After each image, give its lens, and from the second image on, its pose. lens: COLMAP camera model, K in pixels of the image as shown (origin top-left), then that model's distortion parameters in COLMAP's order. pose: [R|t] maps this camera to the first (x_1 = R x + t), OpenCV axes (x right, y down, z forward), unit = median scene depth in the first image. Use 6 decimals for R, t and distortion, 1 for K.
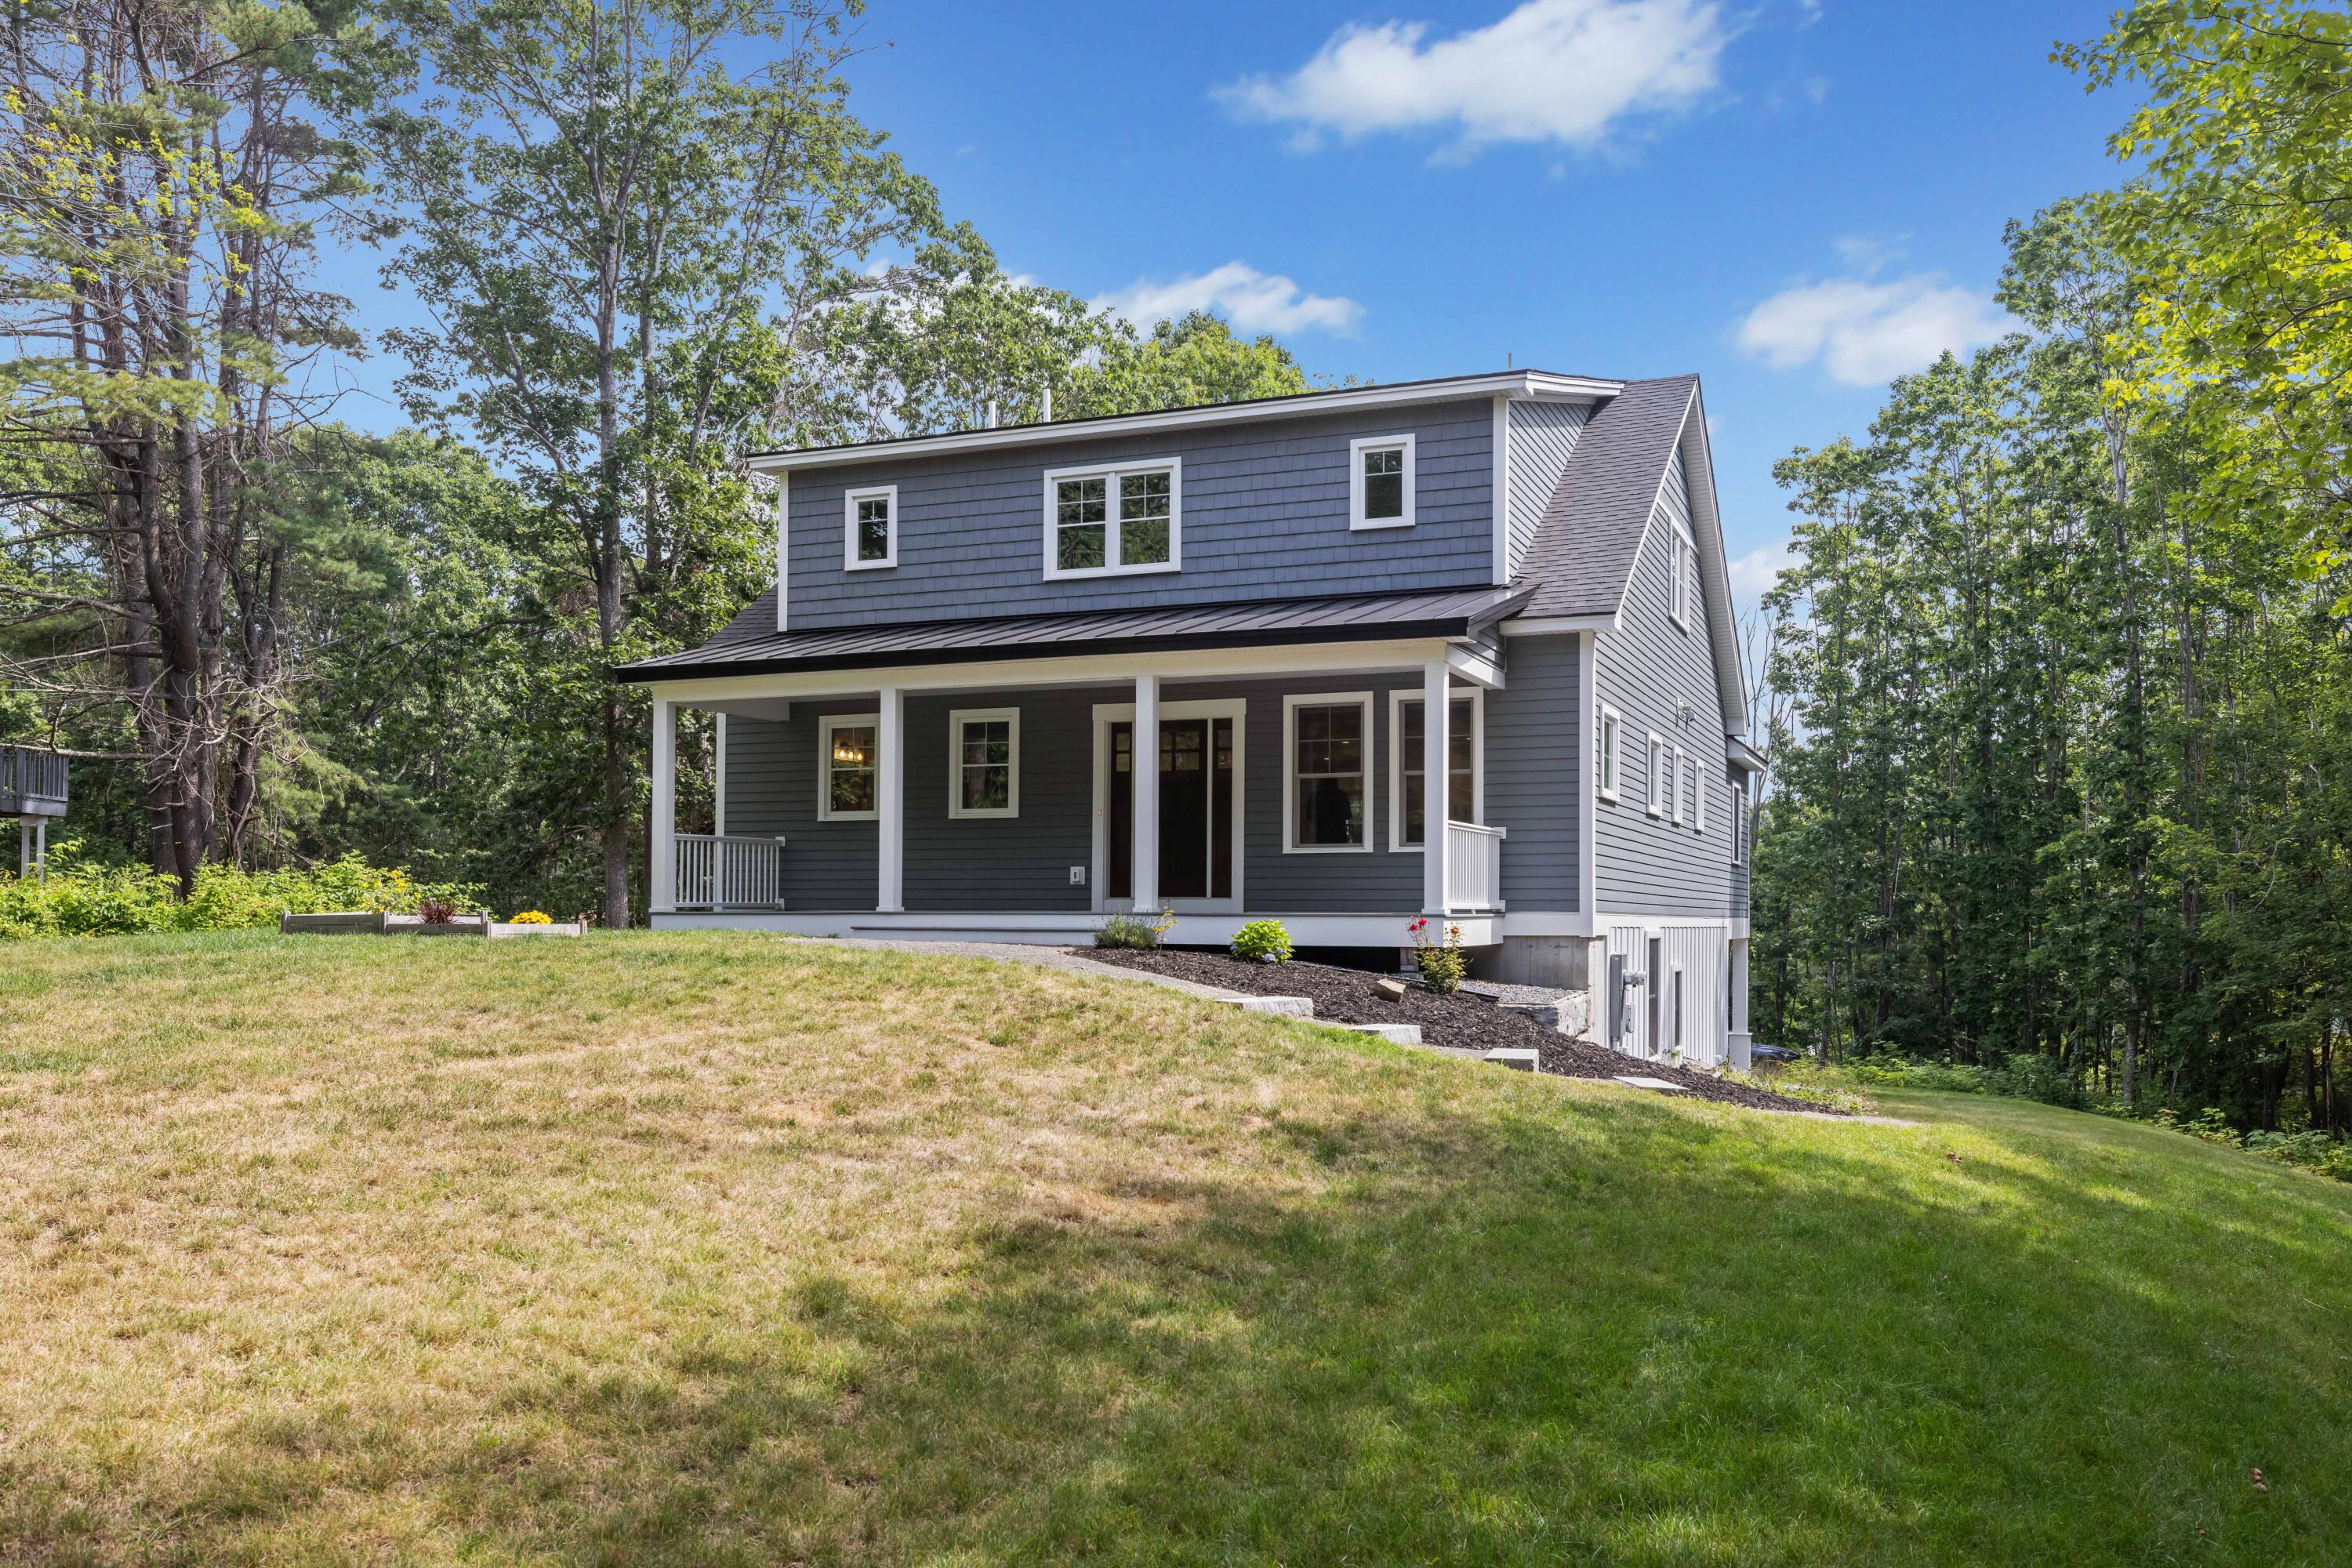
lens RADIAL K [[1914.5, 0, 1176.0], [0, 1914.5, 787.5], [0, 0, 1]] dist [0.008430, 0.000685]
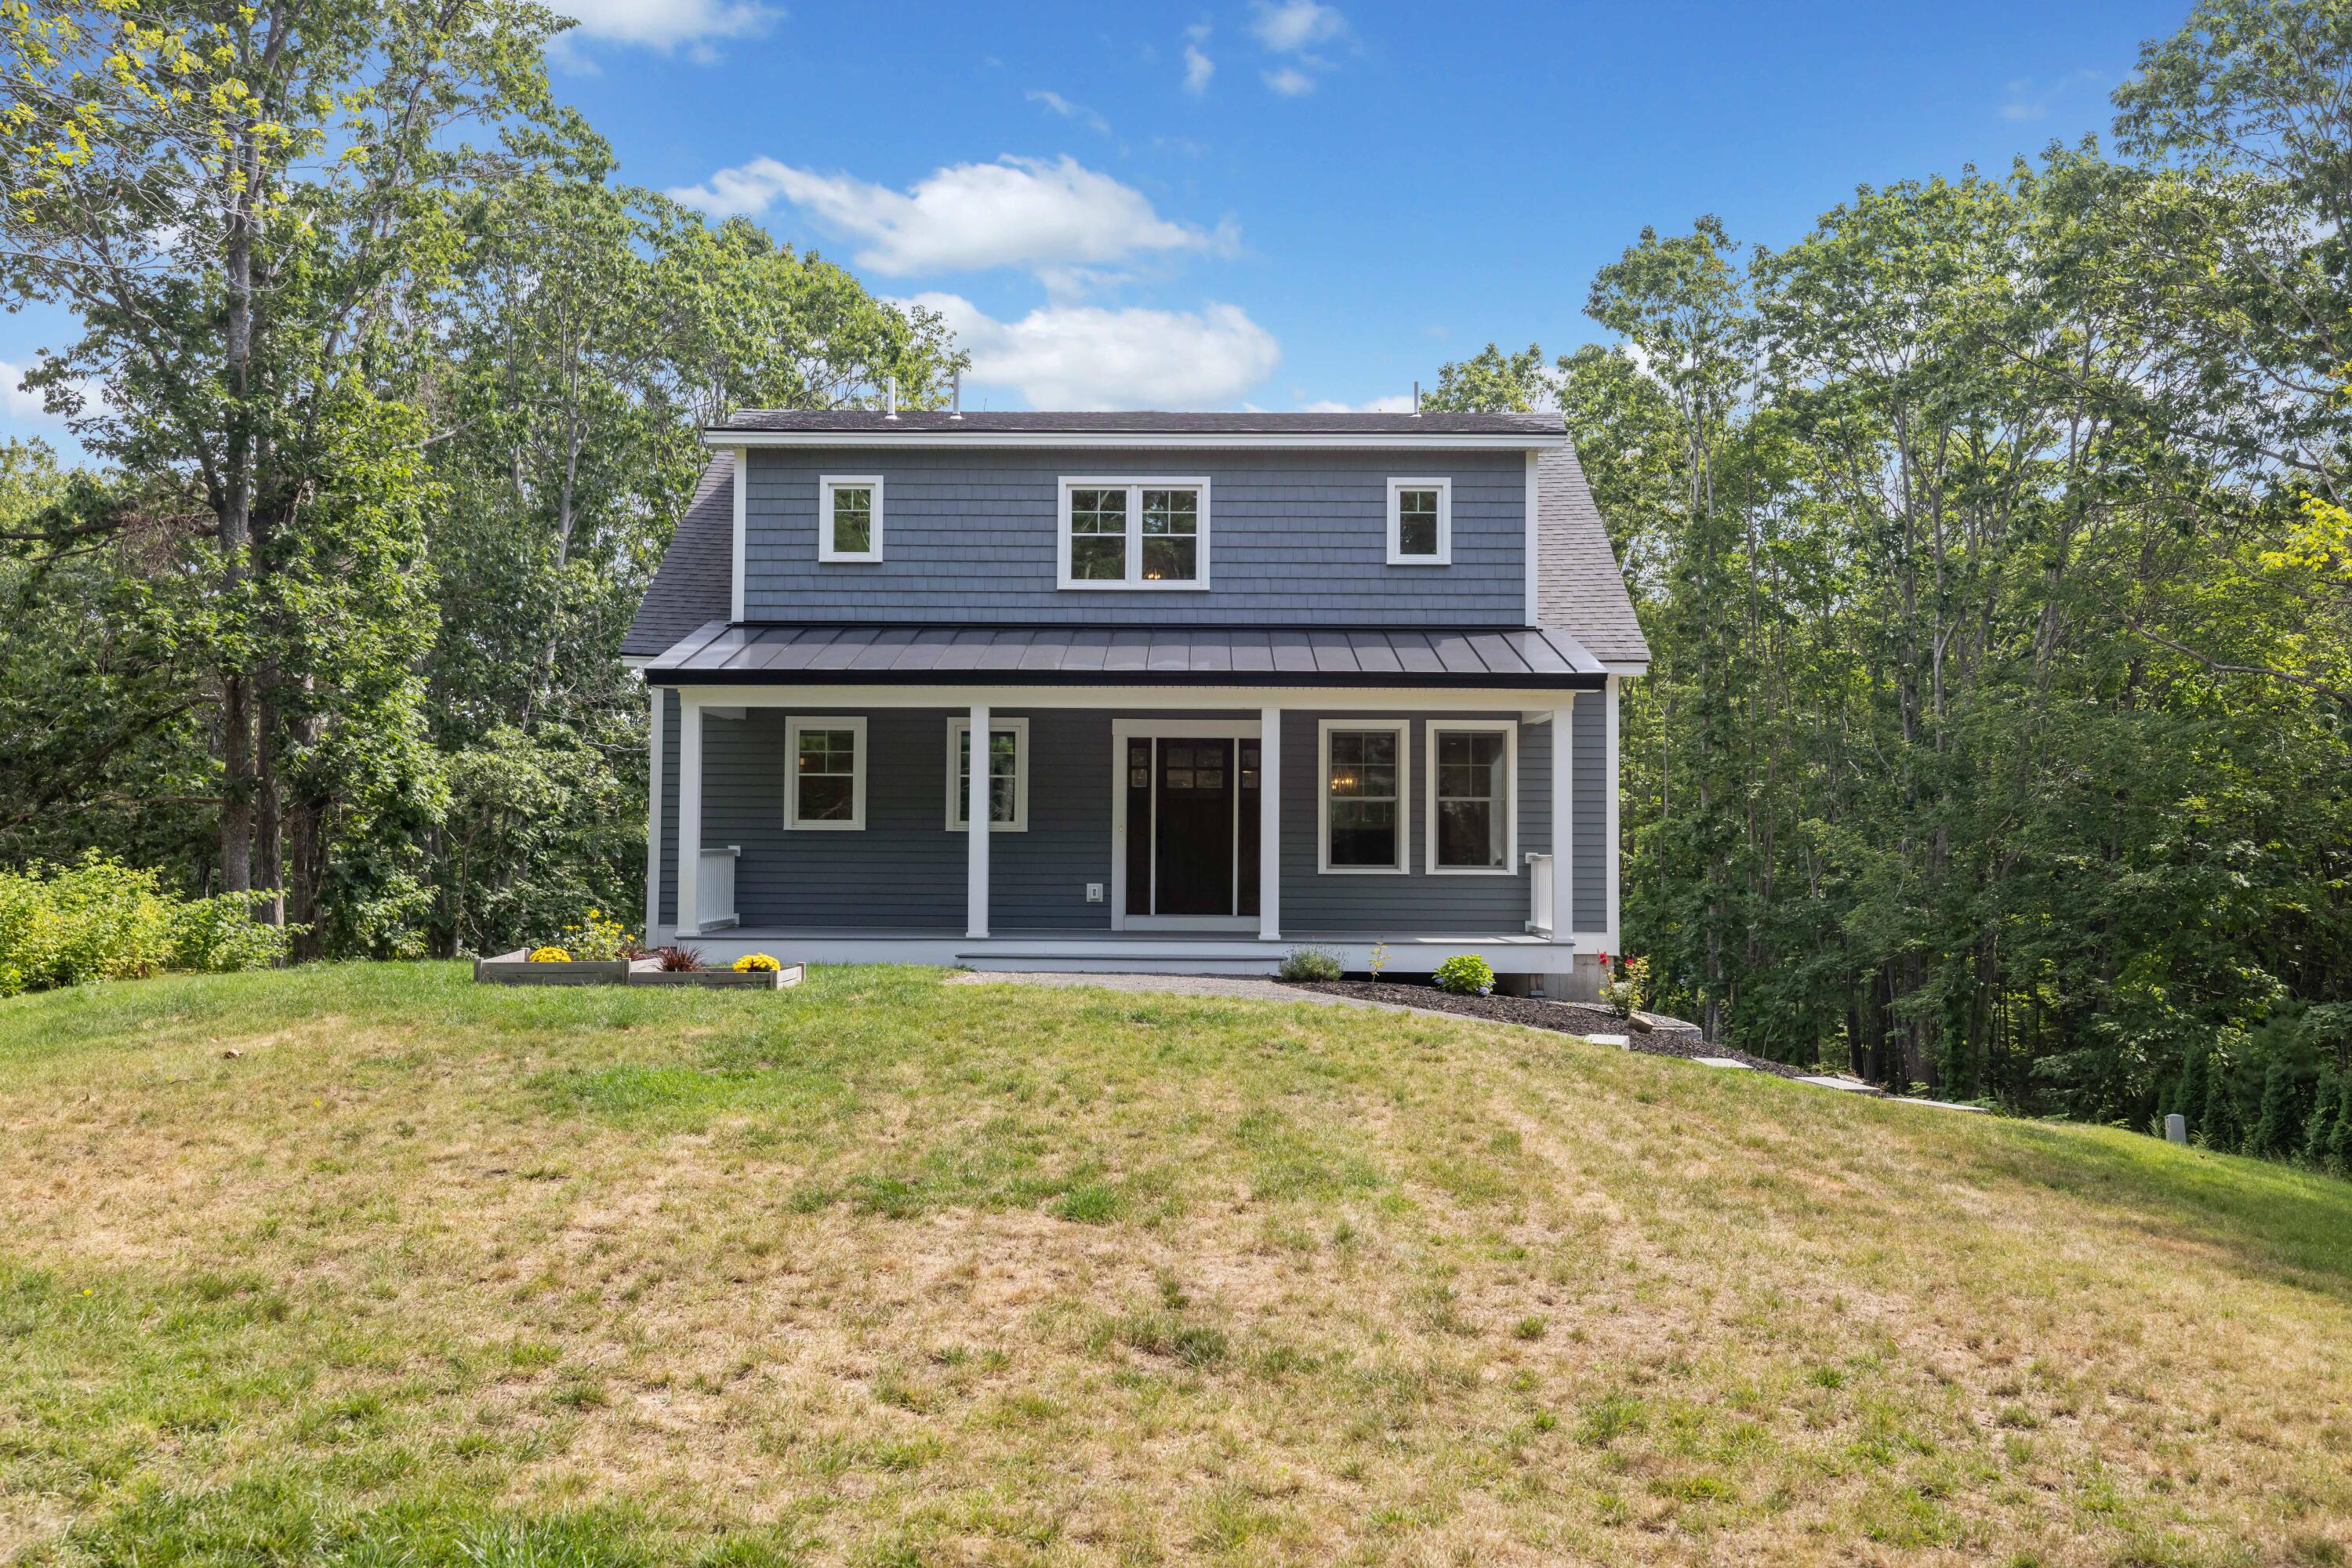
lens RADIAL K [[1737.1, 0, 1175.6], [0, 1737.1, 787.7], [0, 0, 1]] dist [-0.005605, -0.000461]
pose [[0.923077, 0.033918, 0.383118, -0.352940], [-0.029278, 0.999410, -0.017938, 0.007107], [-0.383500, 0.005342, 0.923525, 0.164724]]
